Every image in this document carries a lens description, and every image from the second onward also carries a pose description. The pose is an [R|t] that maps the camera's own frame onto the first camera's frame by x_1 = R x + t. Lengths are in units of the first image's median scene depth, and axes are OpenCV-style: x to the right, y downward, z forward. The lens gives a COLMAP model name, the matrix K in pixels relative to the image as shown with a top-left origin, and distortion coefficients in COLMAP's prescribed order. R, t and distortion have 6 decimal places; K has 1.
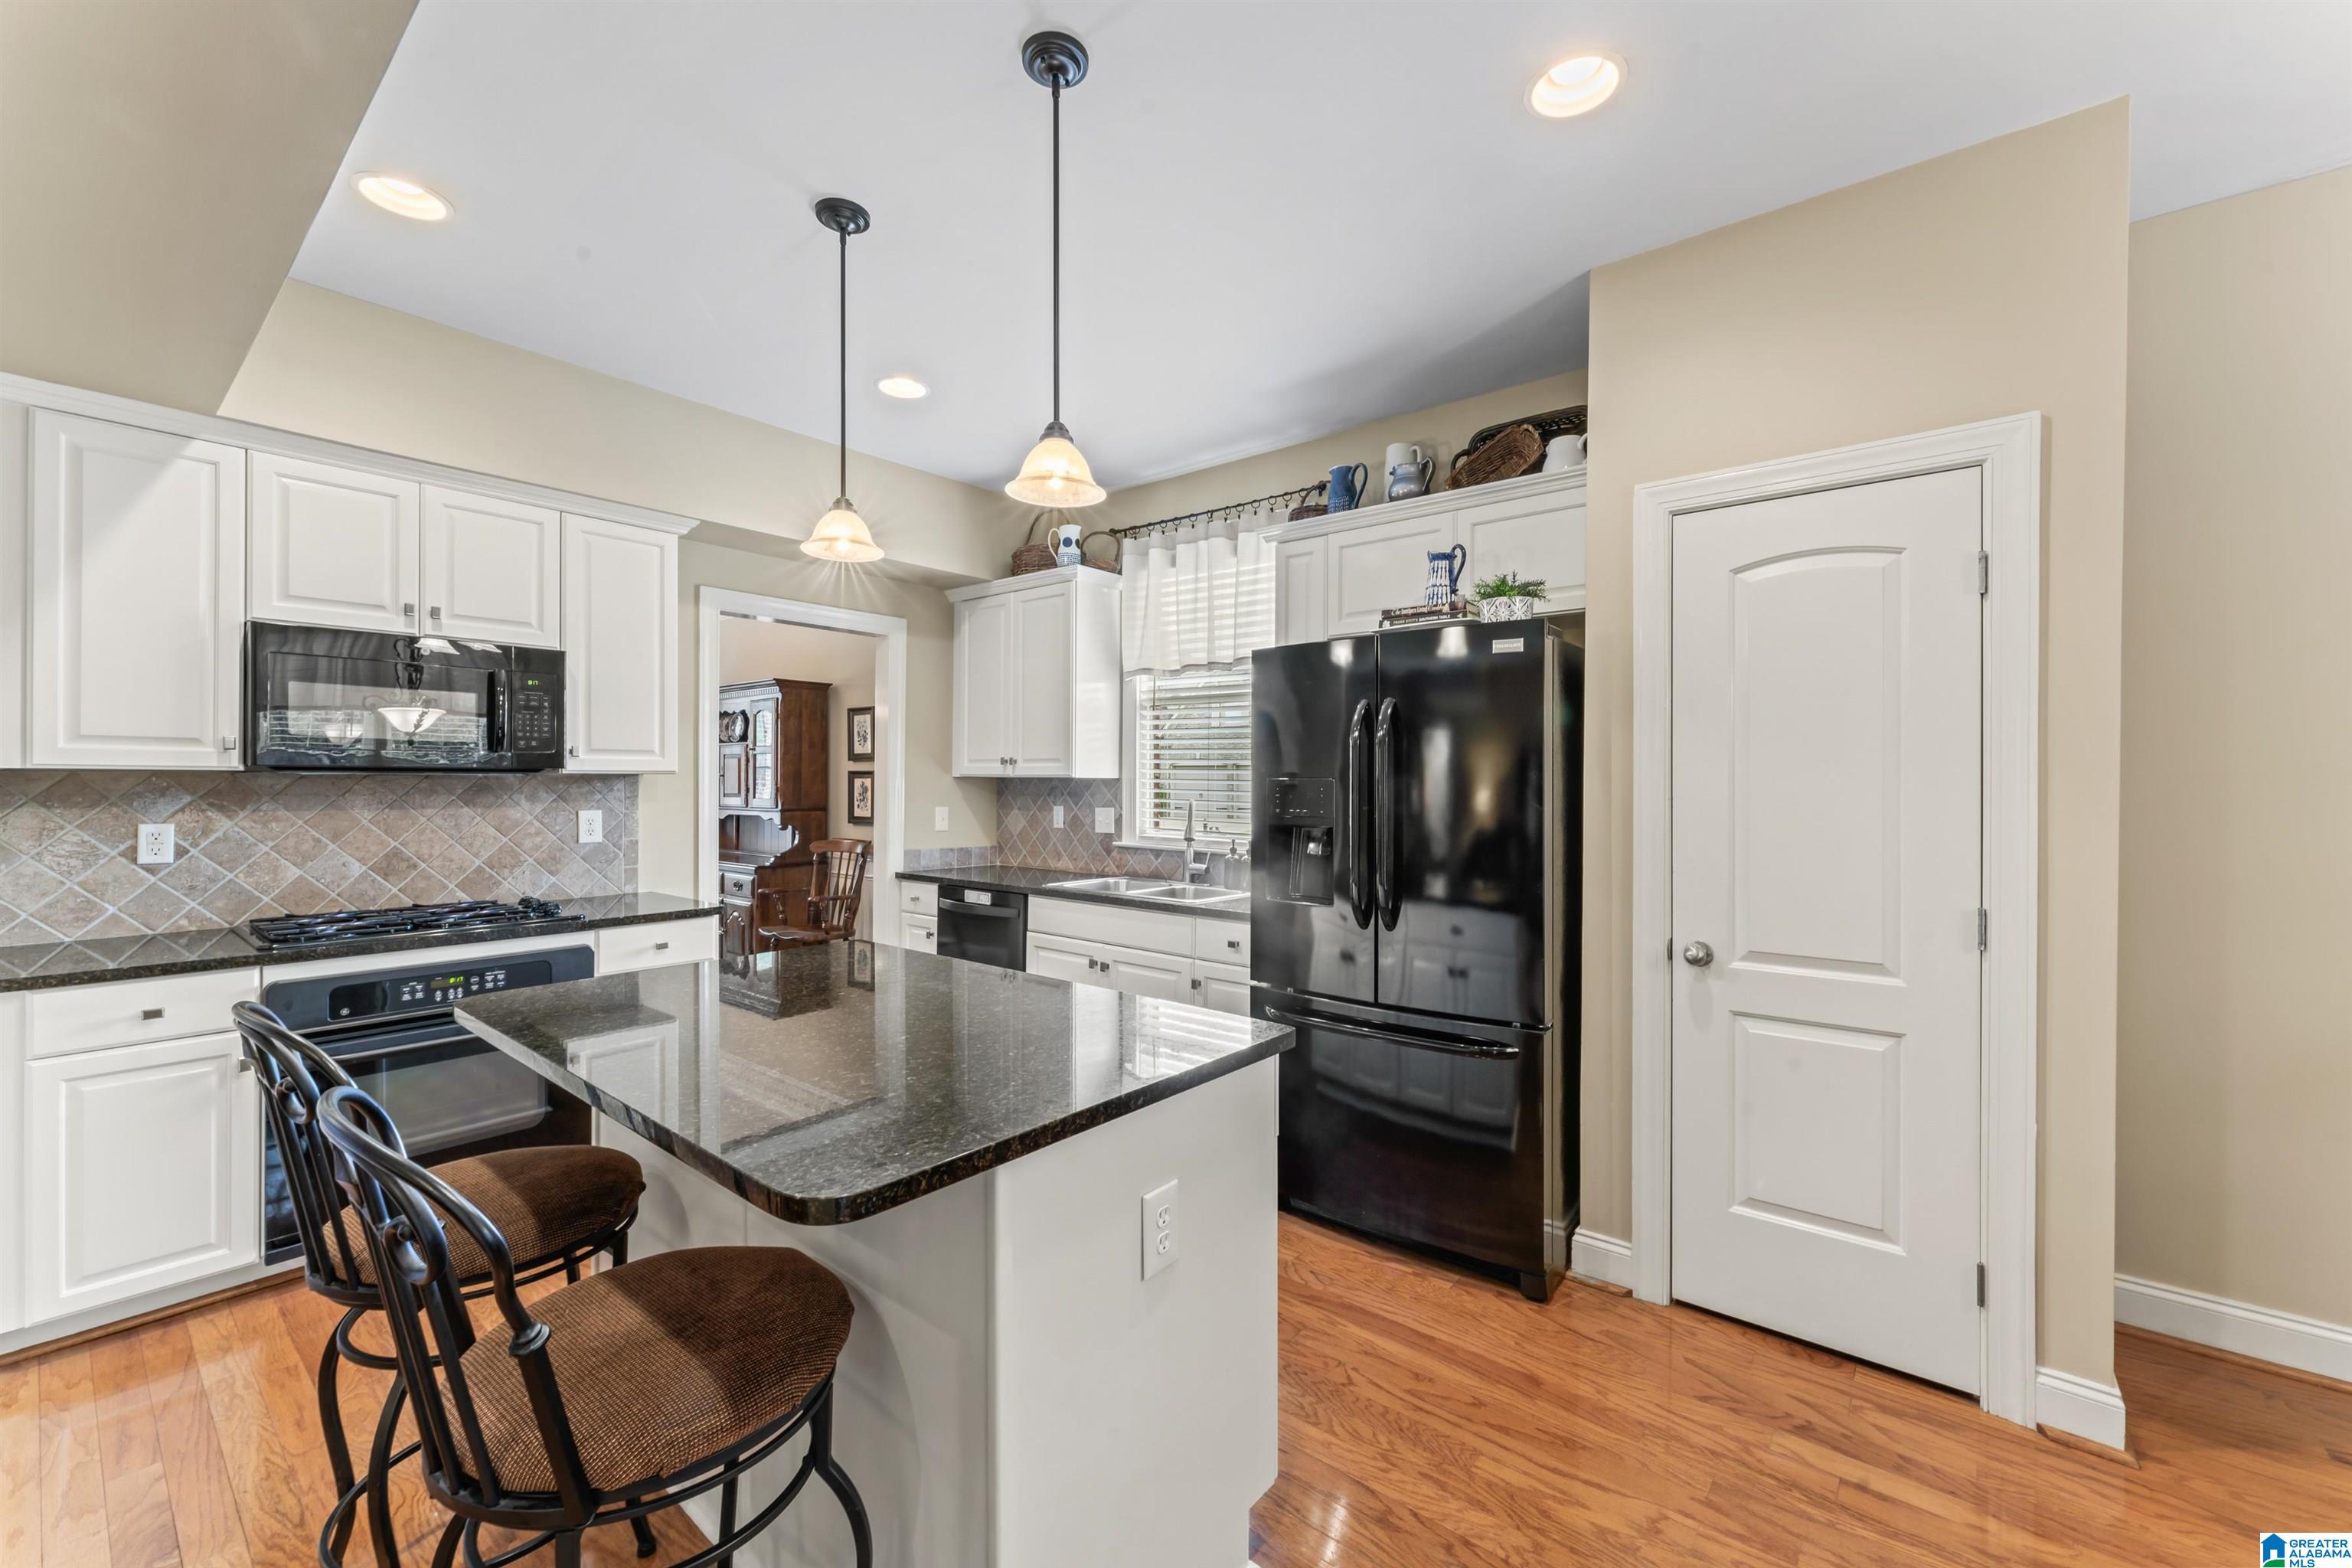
lens RADIAL K [[931.5, 0, 1184.8], [0, 931.5, 784.9], [0, 0, 1]] dist [-0.000490, -0.000252]
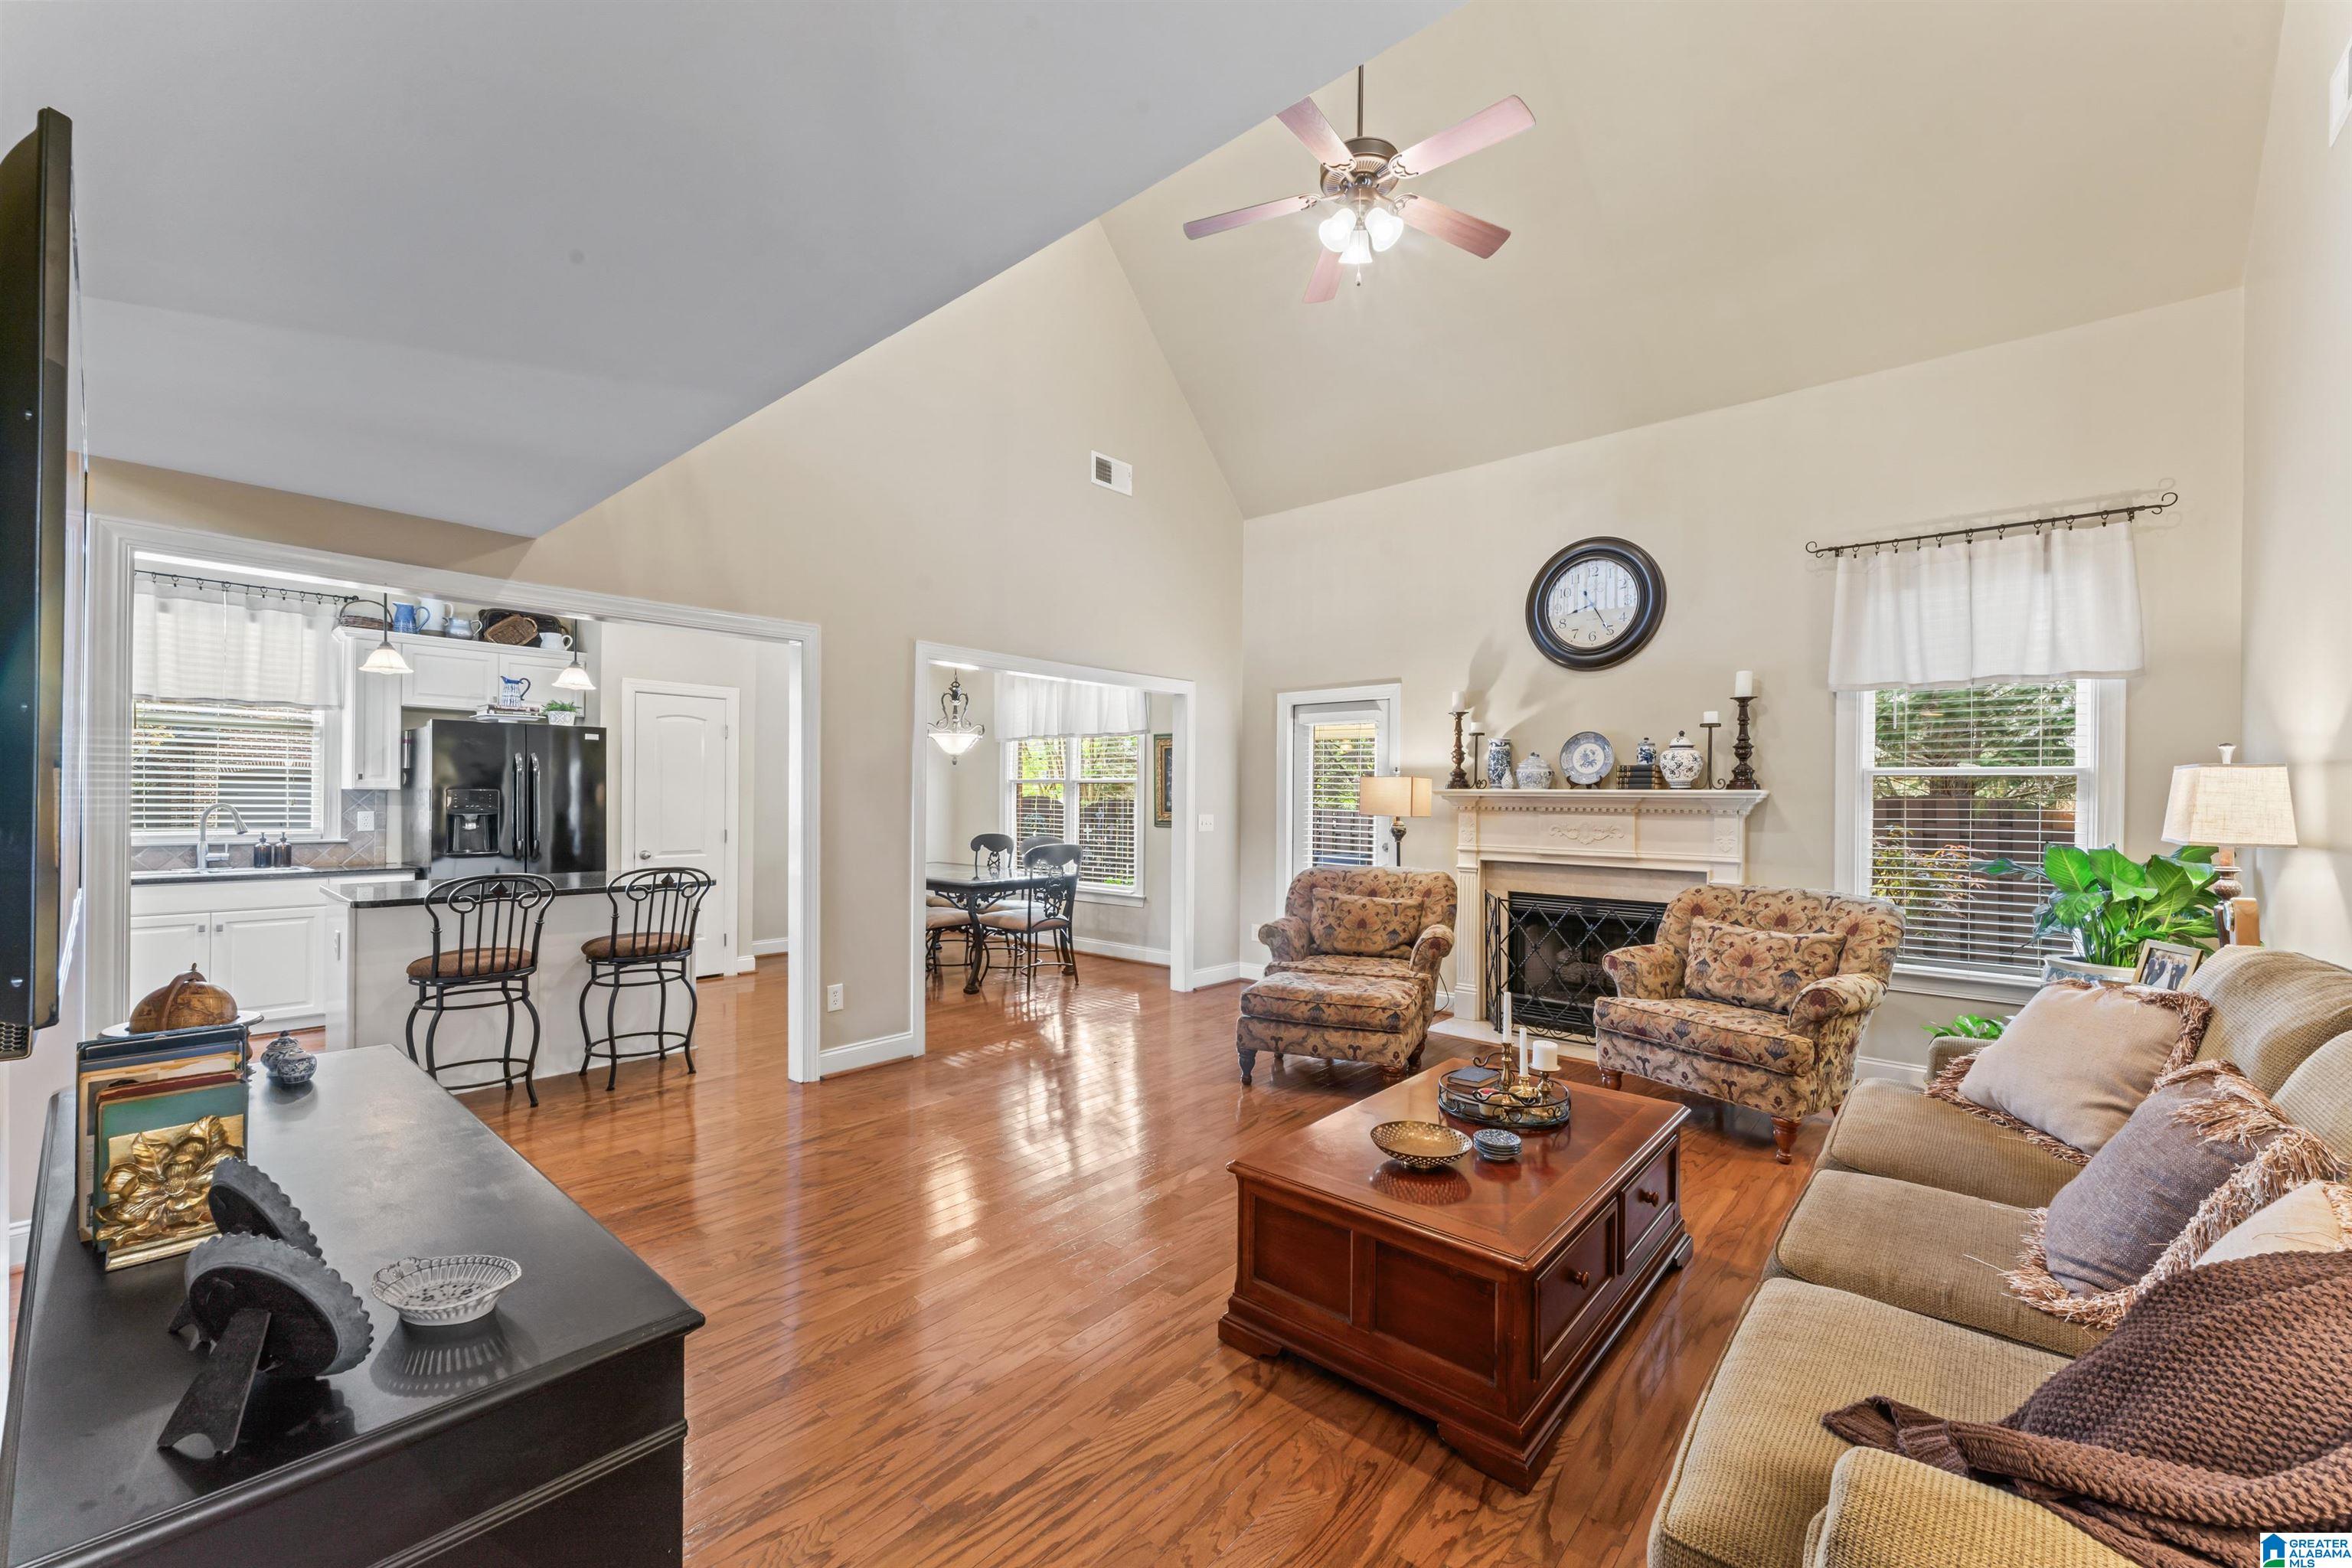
lens RADIAL K [[936.5, 0, 1170.4], [0, 936.5, 799.0], [0, 0, 1]] dist [0.007163, -0.000139]
pose [[0.034266, -0.005442, 0.999398, -1.461488], [-0.003151, 0.999980, 0.005553, -0.002150], [-0.999408, -0.003339, 0.034248, -0.433149]]
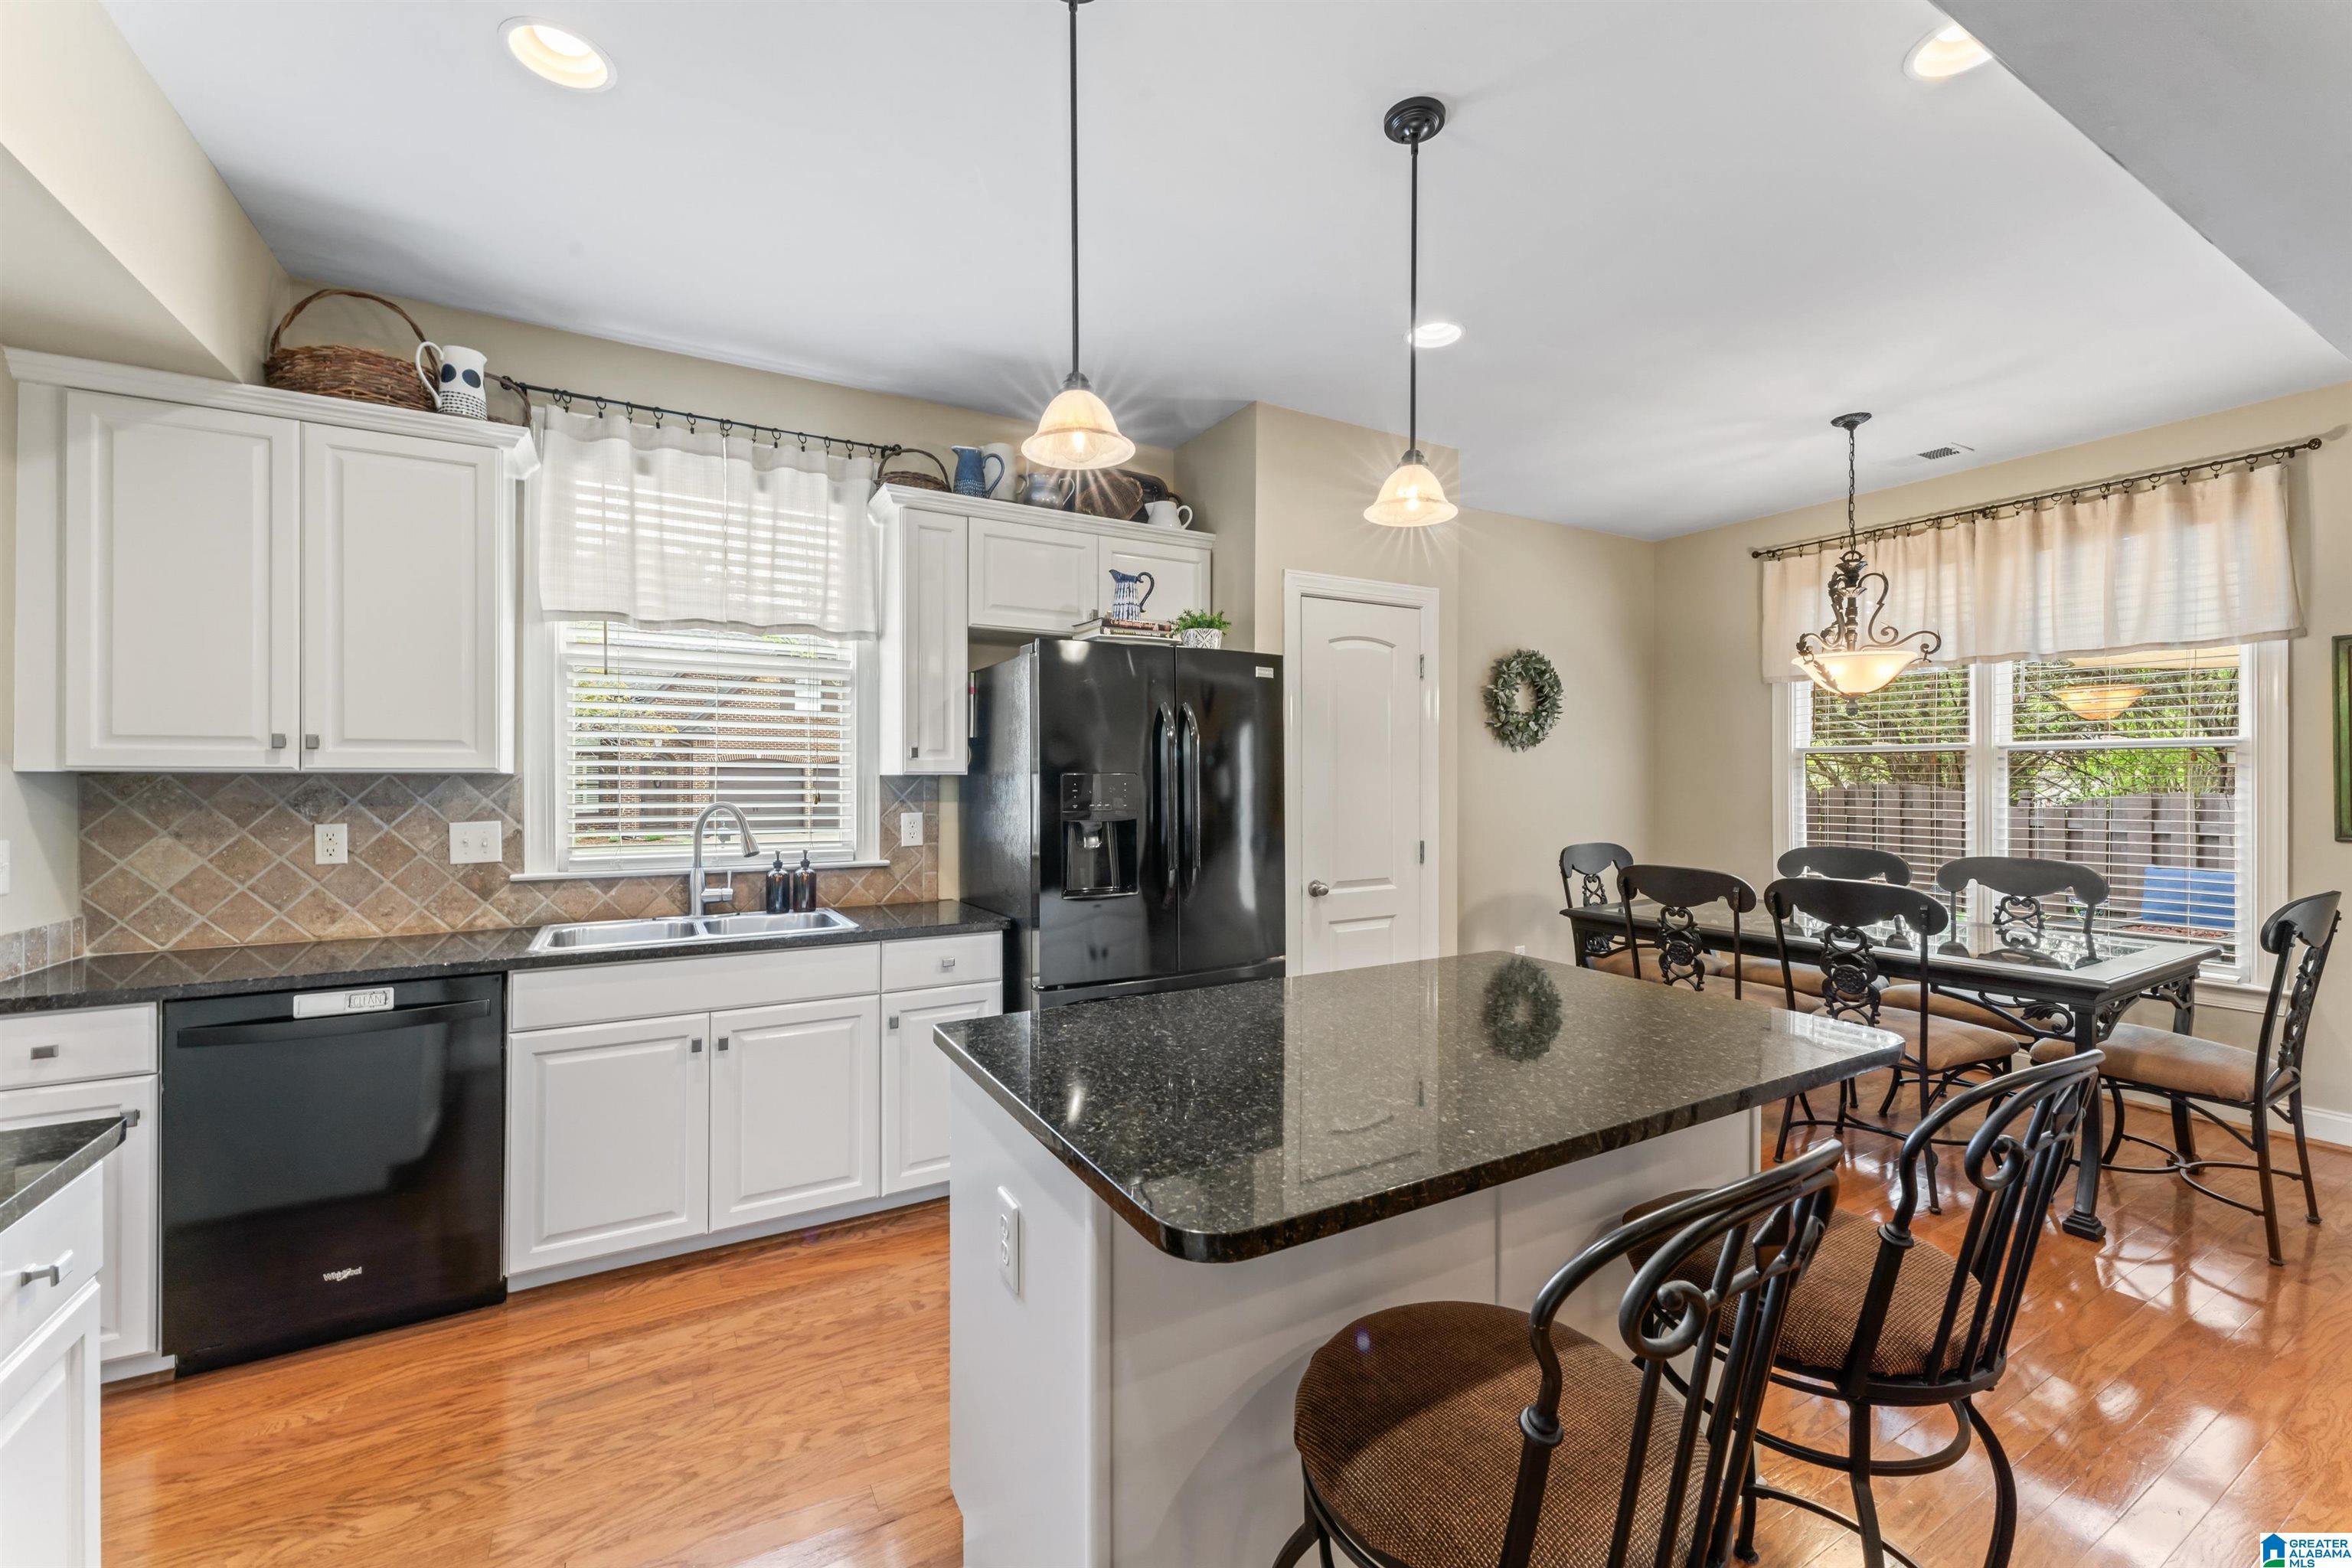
lens RADIAL K [[951.9, 0, 1189.6], [0, 951.9, 777.8], [0, 0, 1]] dist [0.001065, 0.000141]
pose [[0.350464, -0.006229, 0.936556, -0.662961], [0.007472, 0.999965, 0.003854, -0.004451], [-0.936547, 0.005648, 0.350498, 0.439413]]
